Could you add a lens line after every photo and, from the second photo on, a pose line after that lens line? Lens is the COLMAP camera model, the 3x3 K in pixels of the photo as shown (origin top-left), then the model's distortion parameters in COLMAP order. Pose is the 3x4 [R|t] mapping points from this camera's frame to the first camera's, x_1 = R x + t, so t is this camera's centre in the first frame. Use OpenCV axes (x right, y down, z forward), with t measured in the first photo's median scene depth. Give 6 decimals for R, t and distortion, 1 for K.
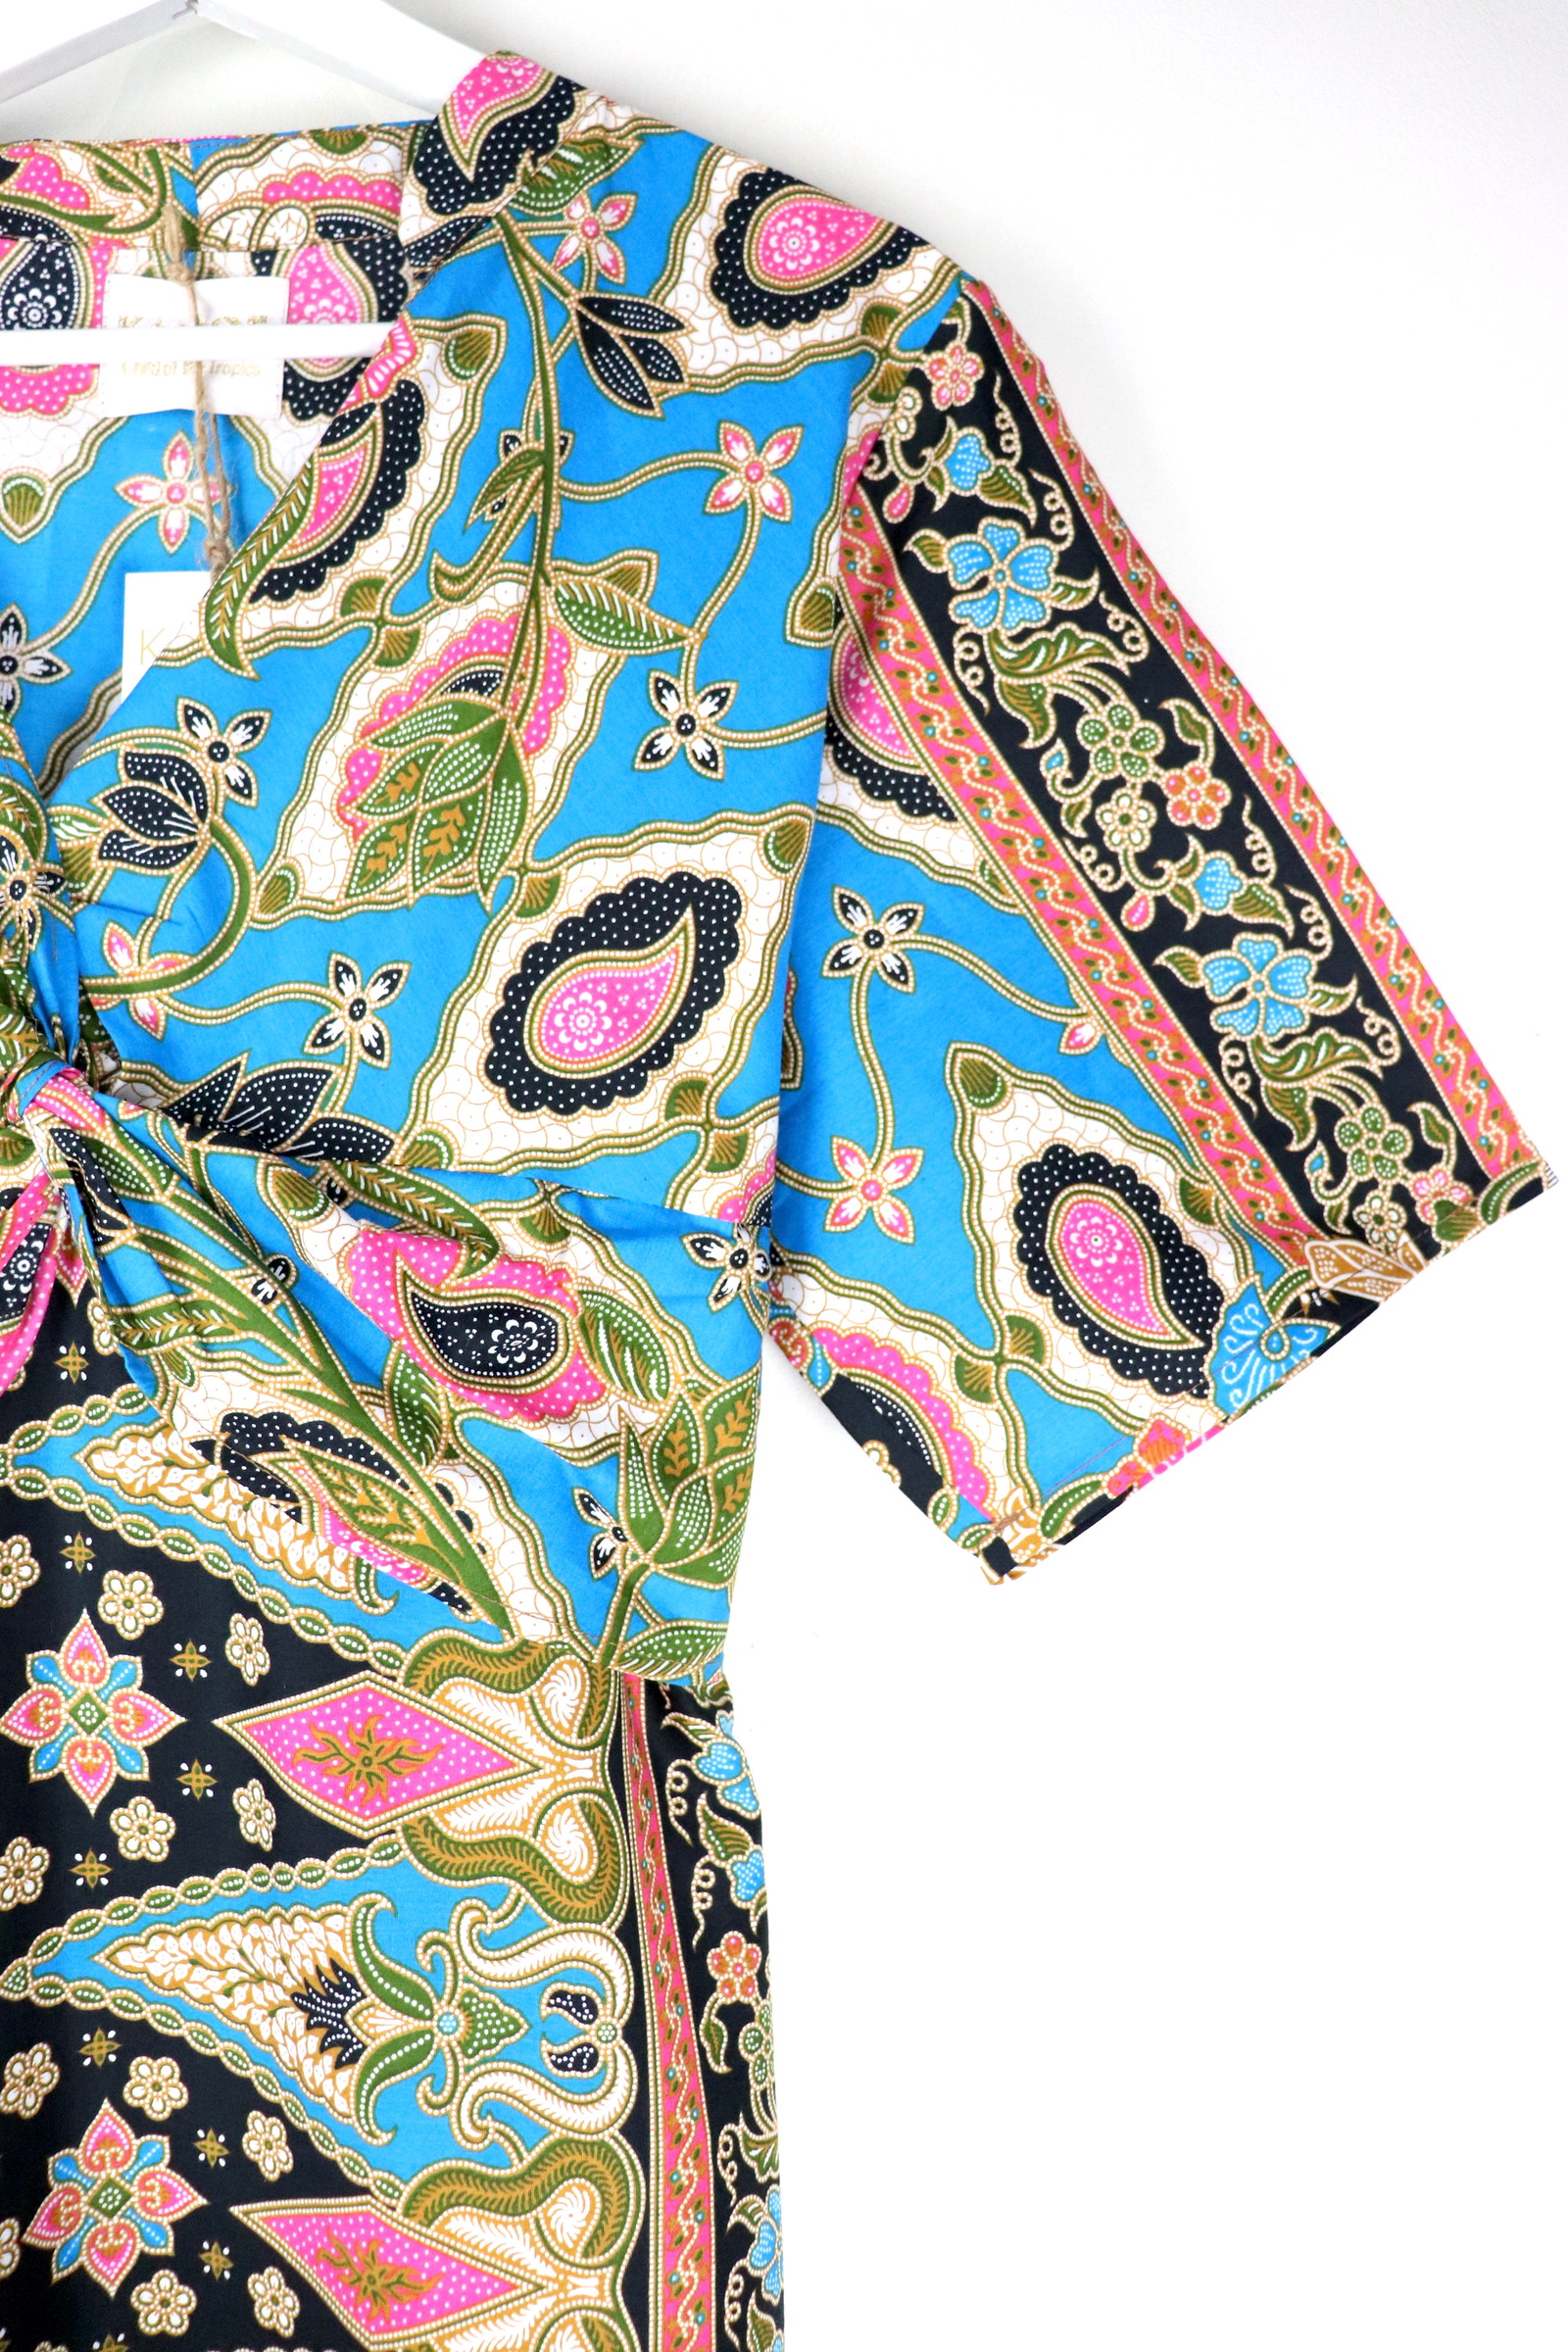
lens RADIAL K [[1887.0, 0, 784.0], [0, 1887.0, 1176.0], [0, 0, 1]] dist [-0.175660, 0.151271]
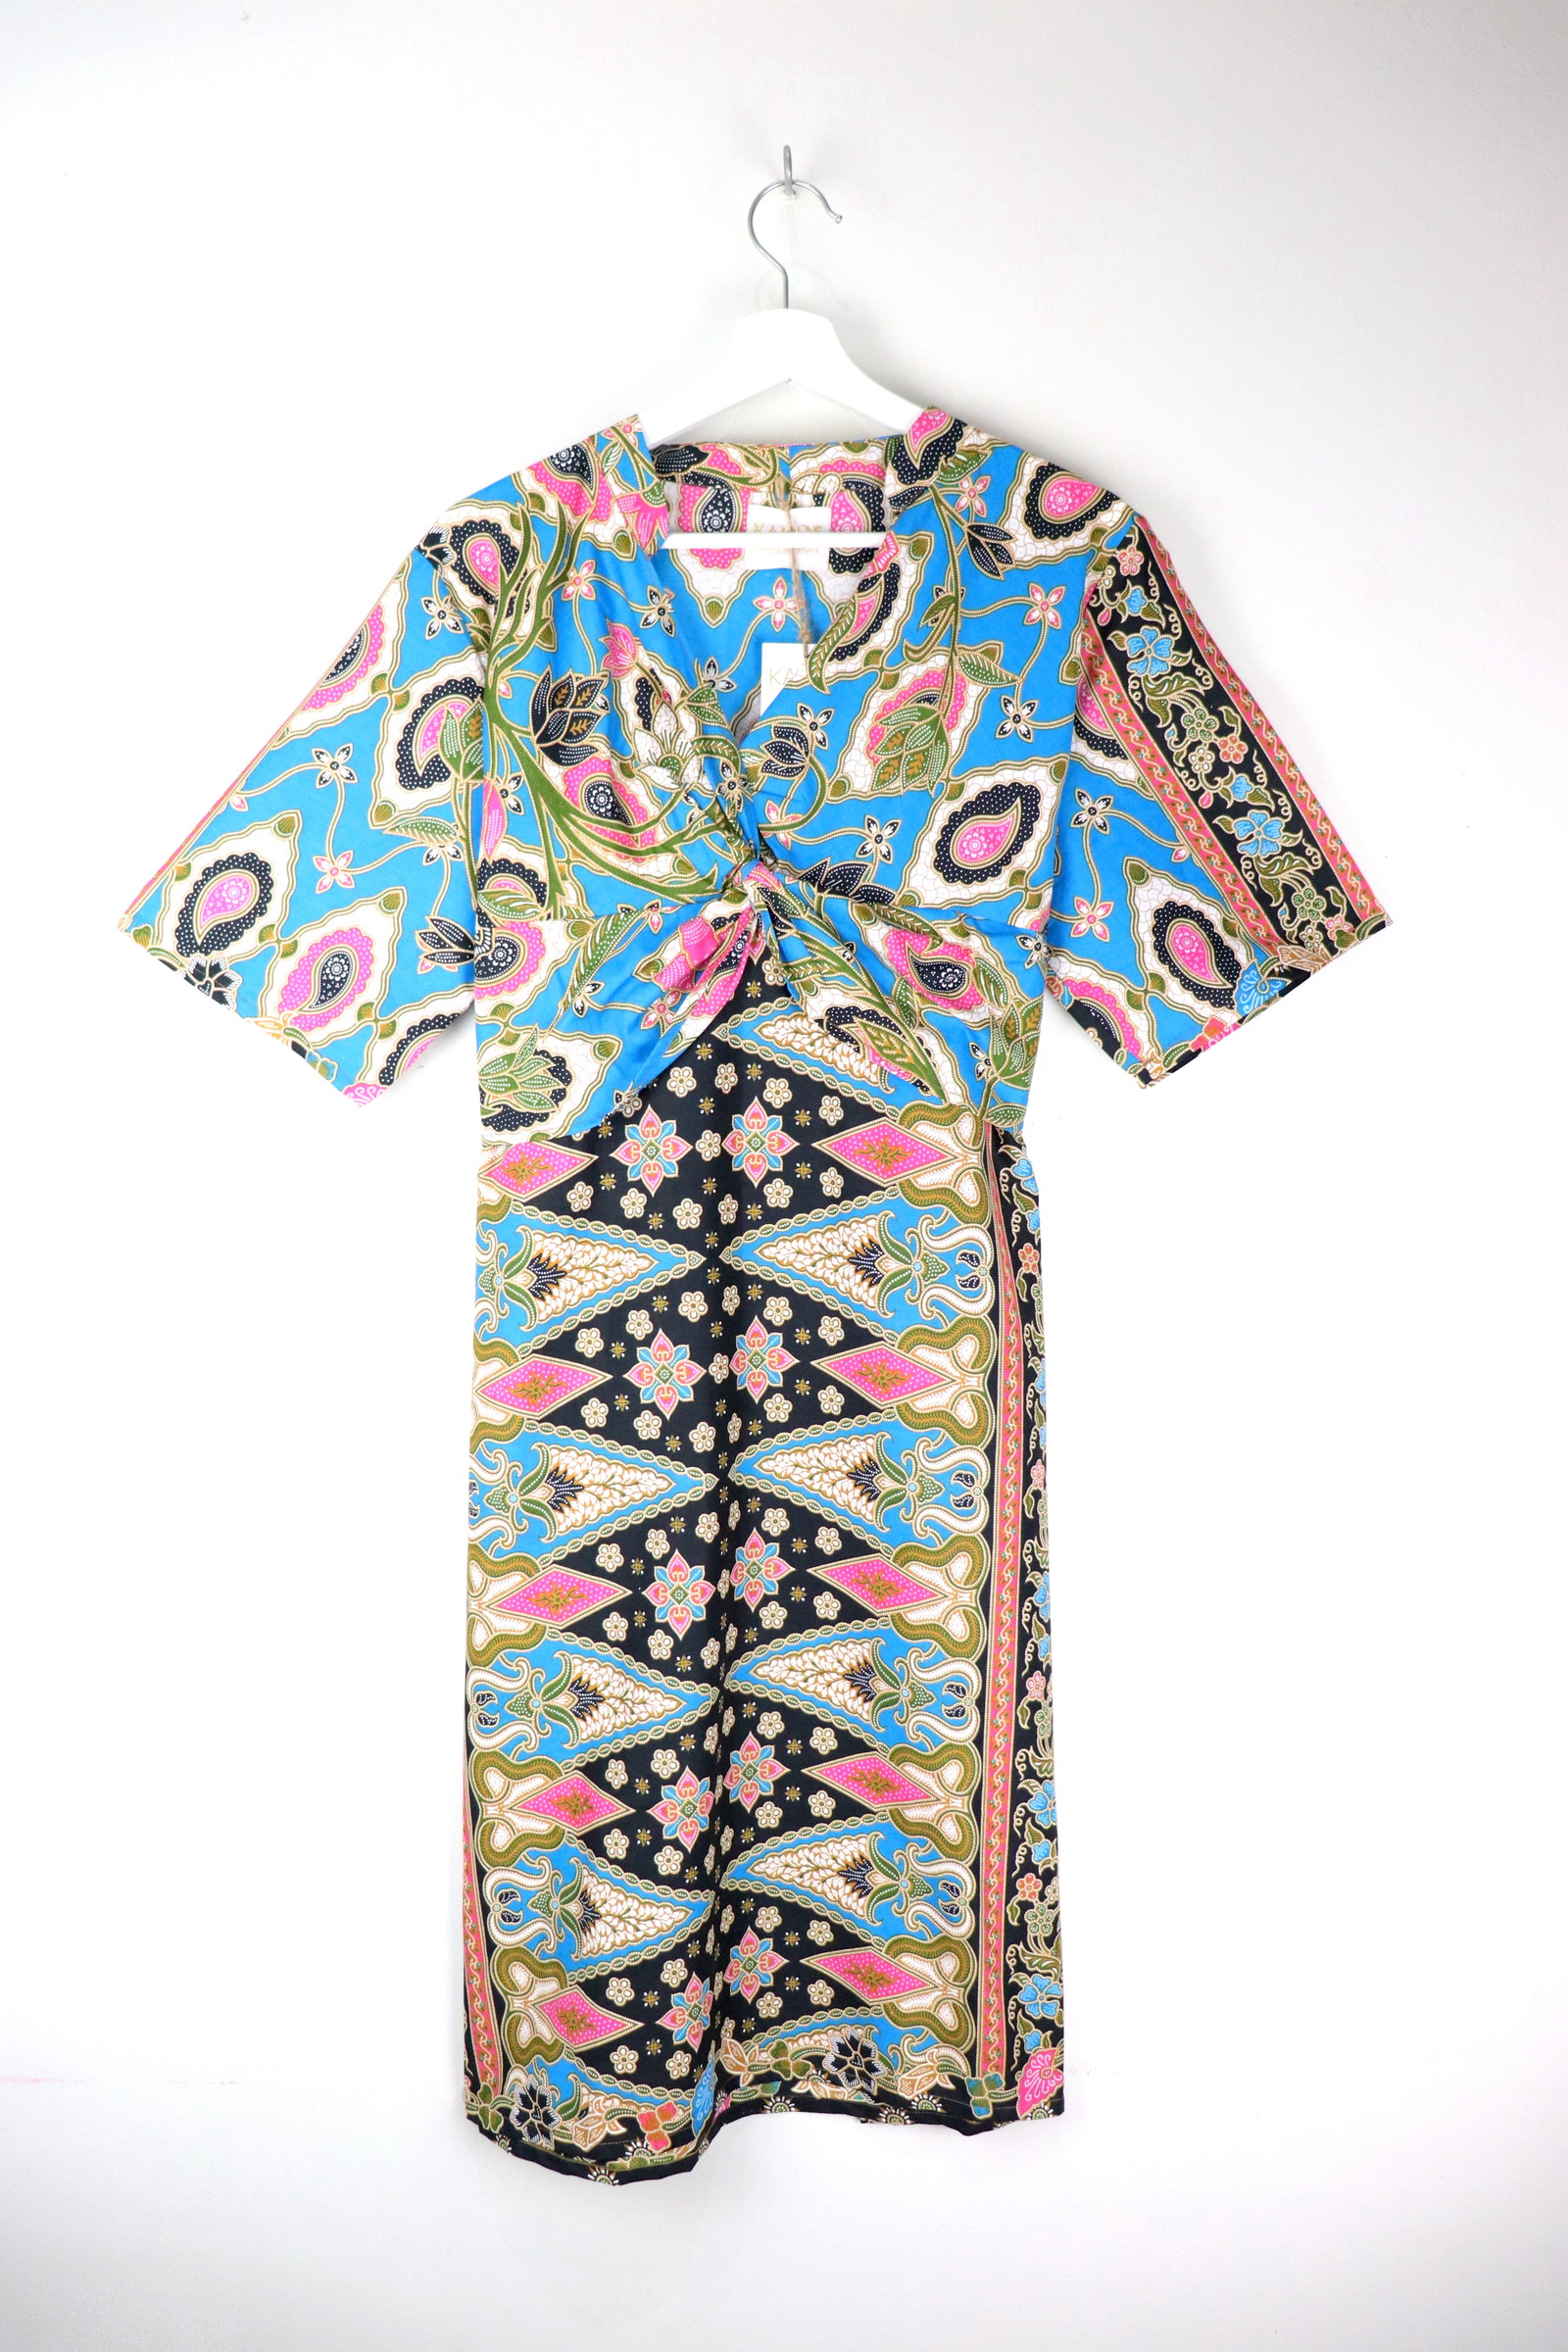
lens RADIAL K [[1887.0, 0, 784.0], [0, 1887.0, 1176.0], [0, 0, 1]] dist [-0.175660, 0.151271]
pose [[0.999965, 0.004012, -0.007295, -0.319351], [-0.003396, 0.996581, 0.082551, 0.135510], [0.007601, -0.082523, 0.996560, -1.352804]]
